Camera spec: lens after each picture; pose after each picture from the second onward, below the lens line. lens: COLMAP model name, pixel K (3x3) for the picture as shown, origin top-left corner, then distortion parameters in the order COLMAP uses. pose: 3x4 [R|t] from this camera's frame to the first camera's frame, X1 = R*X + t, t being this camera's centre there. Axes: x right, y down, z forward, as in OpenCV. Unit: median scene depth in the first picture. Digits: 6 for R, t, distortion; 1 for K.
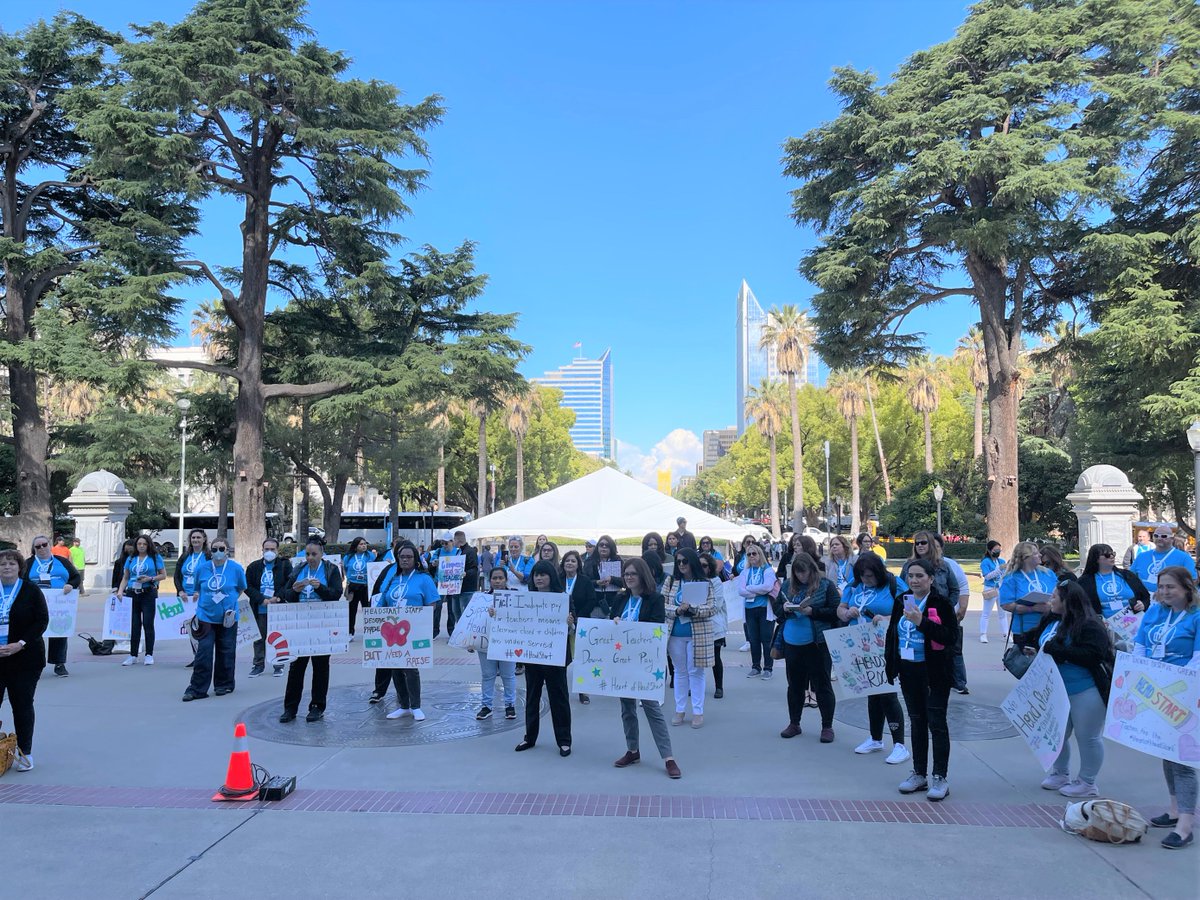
lens RADIAL K [[905.9, 0, 604.1], [0, 905.9, 452.0], [0, 0, 1]] dist [0.033876, -0.048030]
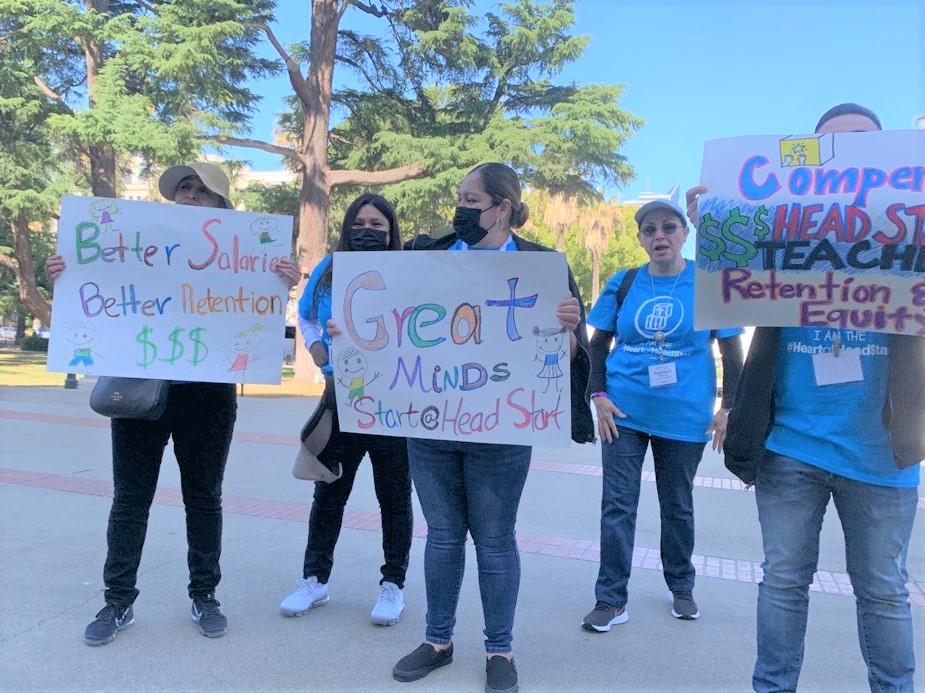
lens RADIAL K [[822.5, 0, 424.3], [0, 822.5, 361.2], [0, 0, 1]] dist [0.003021, -0.024686]
pose [[0.963268, 0.054490, -0.262956, -0.062860], [-0.031937, 0.995493, 0.089294, 0.036943], [0.266637, -0.077616, 0.960667, 0.235884]]
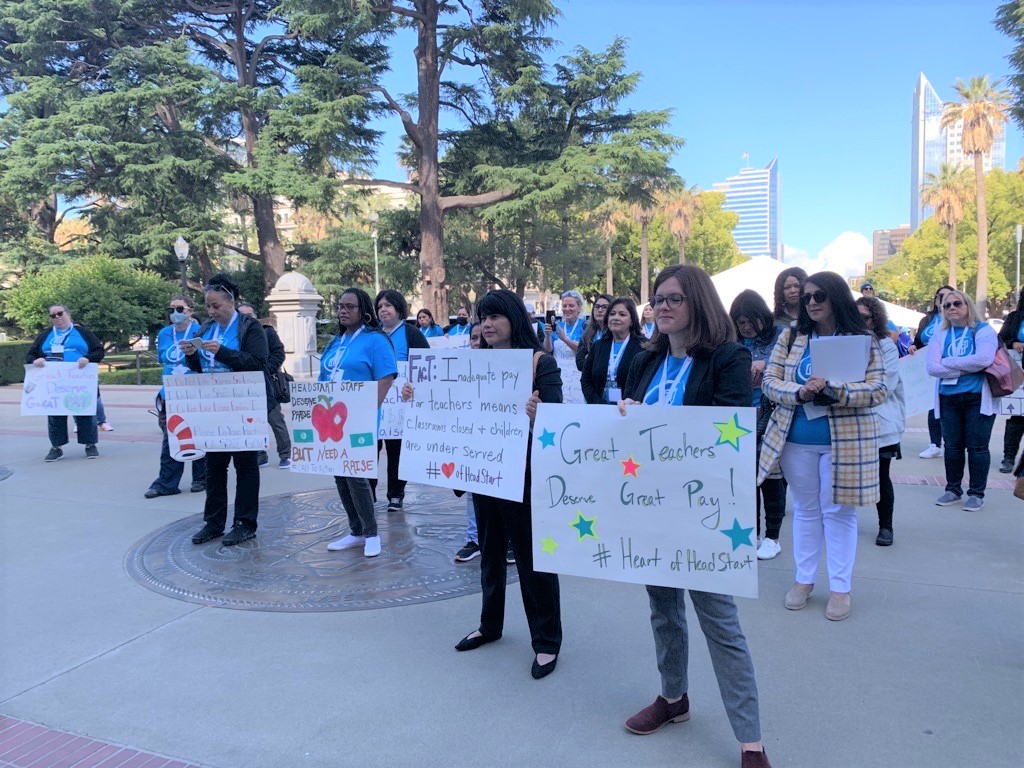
lens RADIAL K [[773.1, 0, 503.8], [0, 773.1, 372.4], [0, 0, 1]] dist [0.033876, -0.048030]
pose [[0.945169, 0.004657, -0.326549, 0.012188], [0.040145, 0.990658, 0.130324, 0.018533], [0.324106, -0.136287, 0.936152, 0.100231]]
